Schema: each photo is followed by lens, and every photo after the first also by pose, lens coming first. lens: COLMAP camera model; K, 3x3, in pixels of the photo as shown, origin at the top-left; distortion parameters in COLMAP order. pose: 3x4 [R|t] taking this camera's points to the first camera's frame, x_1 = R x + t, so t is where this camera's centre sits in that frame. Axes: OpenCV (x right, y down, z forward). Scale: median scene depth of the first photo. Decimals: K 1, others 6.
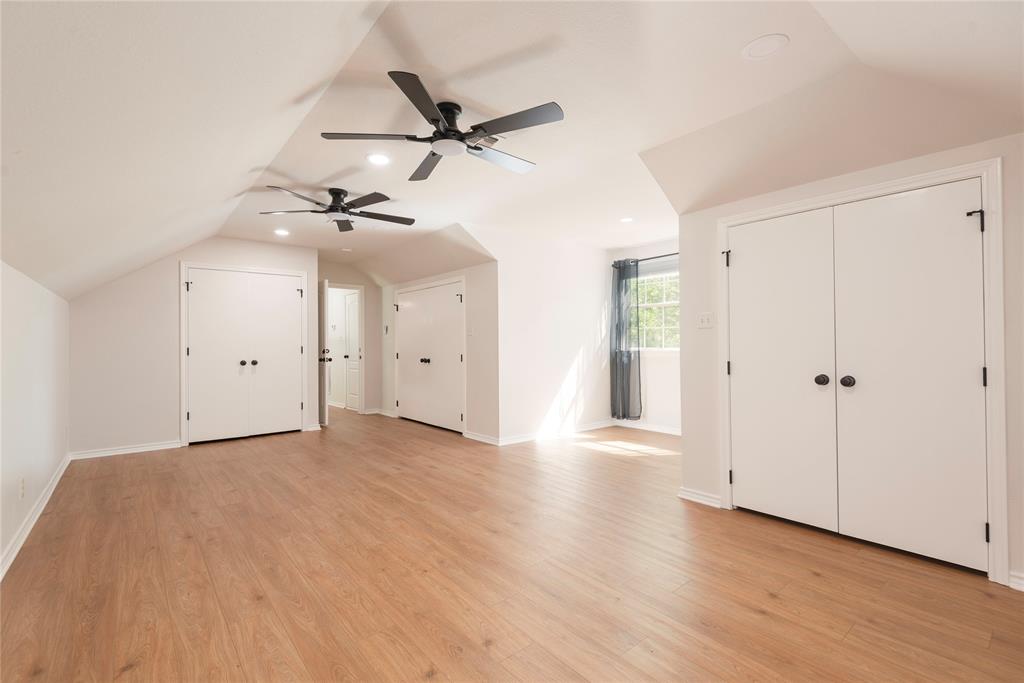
lens RADIAL K [[462.1, 0, 512.0], [0, 462.1, 341.1], [0, 0, 1]] dist [0.013854, -0.008789]
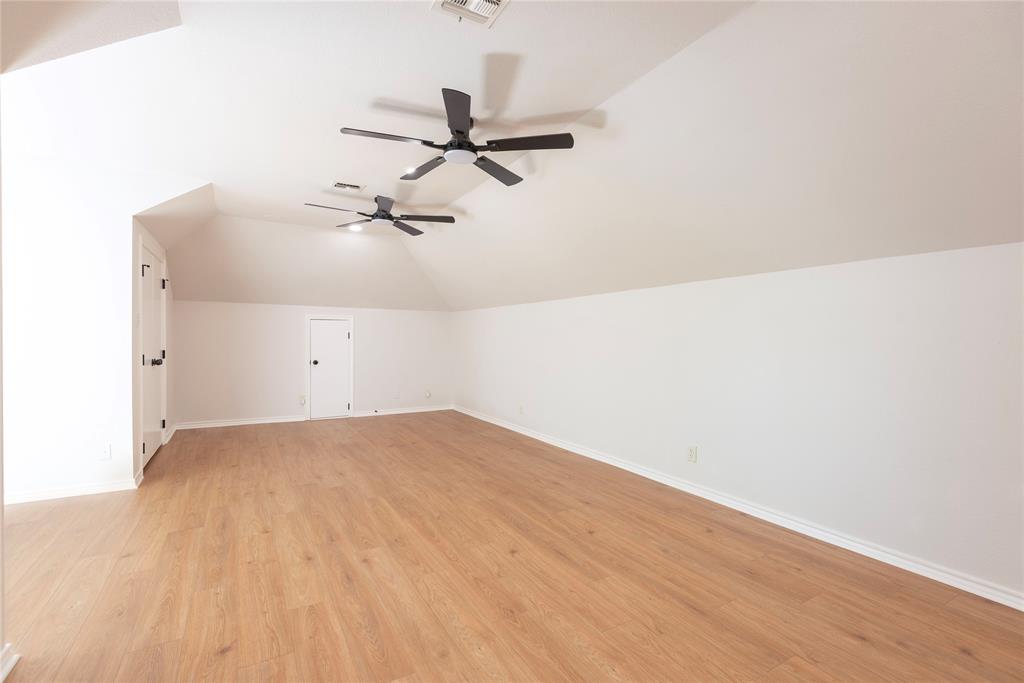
lens RADIAL K [[462.1, 0, 512.2], [0, 462.1, 339.0], [0, 0, 1]] dist [0.013854, -0.008789]
pose [[-0.987196, 0.003254, 0.159480, -0.640849], [0.003478, 0.999993, 0.001128, 0.003842], [-0.159475, 0.001668, -0.987200, 1.910019]]
